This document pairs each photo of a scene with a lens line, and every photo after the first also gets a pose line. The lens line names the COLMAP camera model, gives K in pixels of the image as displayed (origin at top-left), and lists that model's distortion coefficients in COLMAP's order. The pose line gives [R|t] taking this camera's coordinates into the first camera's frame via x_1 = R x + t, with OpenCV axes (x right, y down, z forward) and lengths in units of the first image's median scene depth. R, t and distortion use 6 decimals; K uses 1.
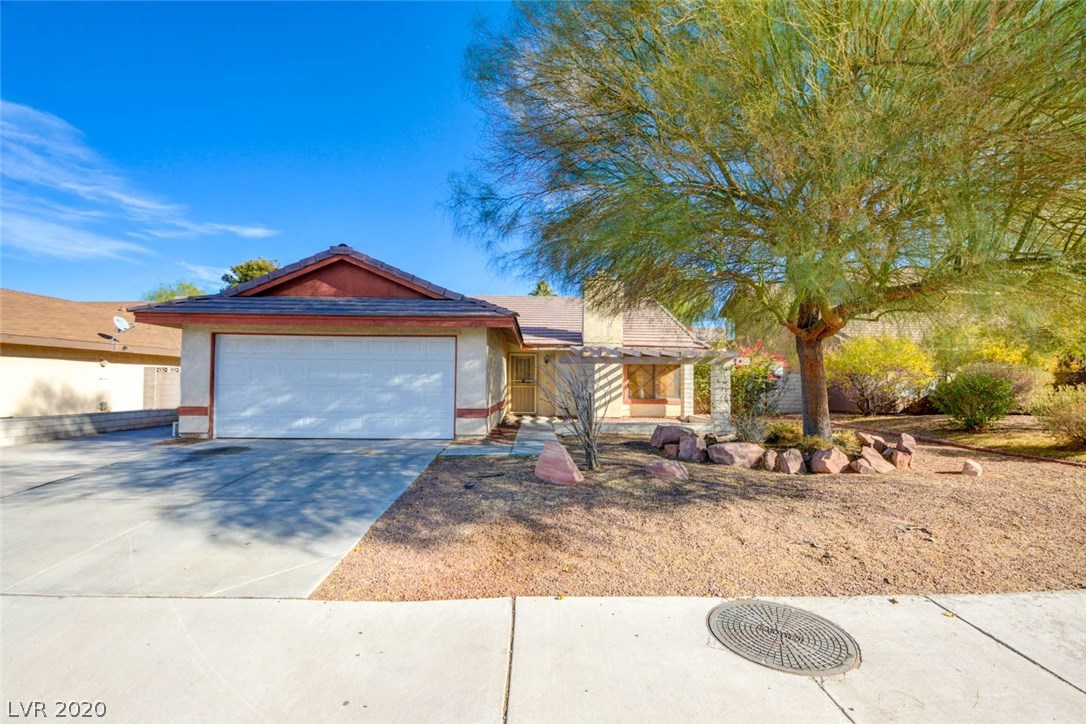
lens RADIAL K [[483.1, 0, 546.3], [0, 483.1, 367.9], [0, 0, 1]] dist [0.010252, -0.022039]
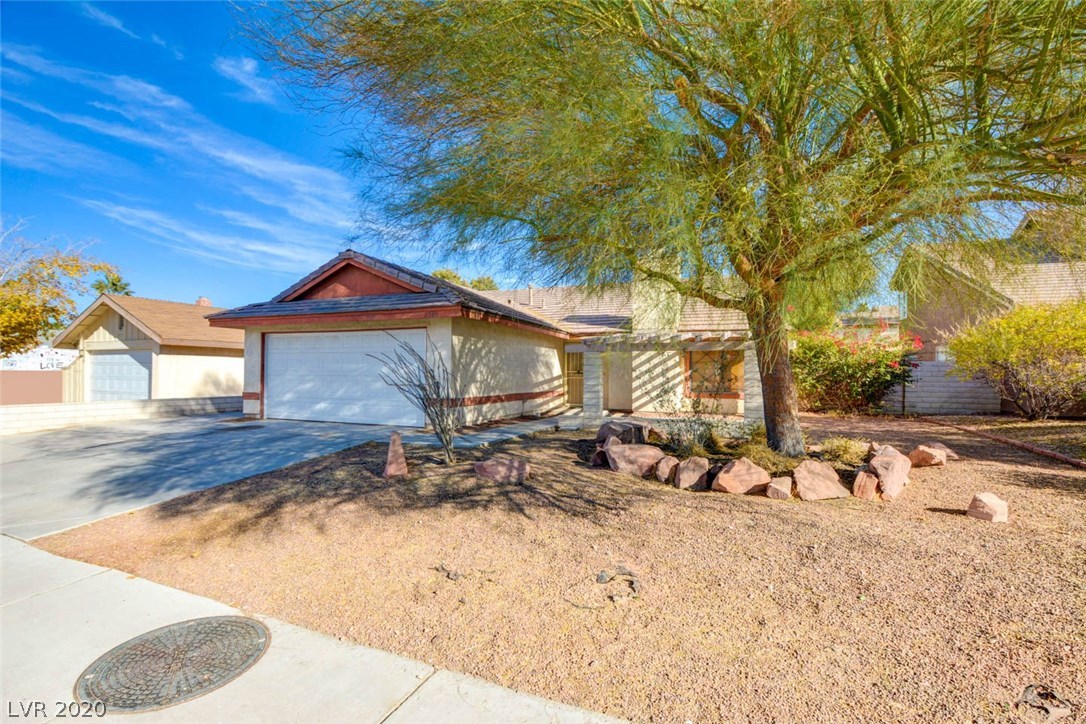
lens RADIAL K [[481.1, 0, 544.2], [0, 481.1, 367.5], [0, 0, 1]] dist [0.014067, -0.020975]
pose [[0.916302, -0.007606, -0.400415, 0.457209], [0.013071, 0.999855, 0.010921, 0.011753], [0.400274, -0.015241, 0.916269, 0.160792]]
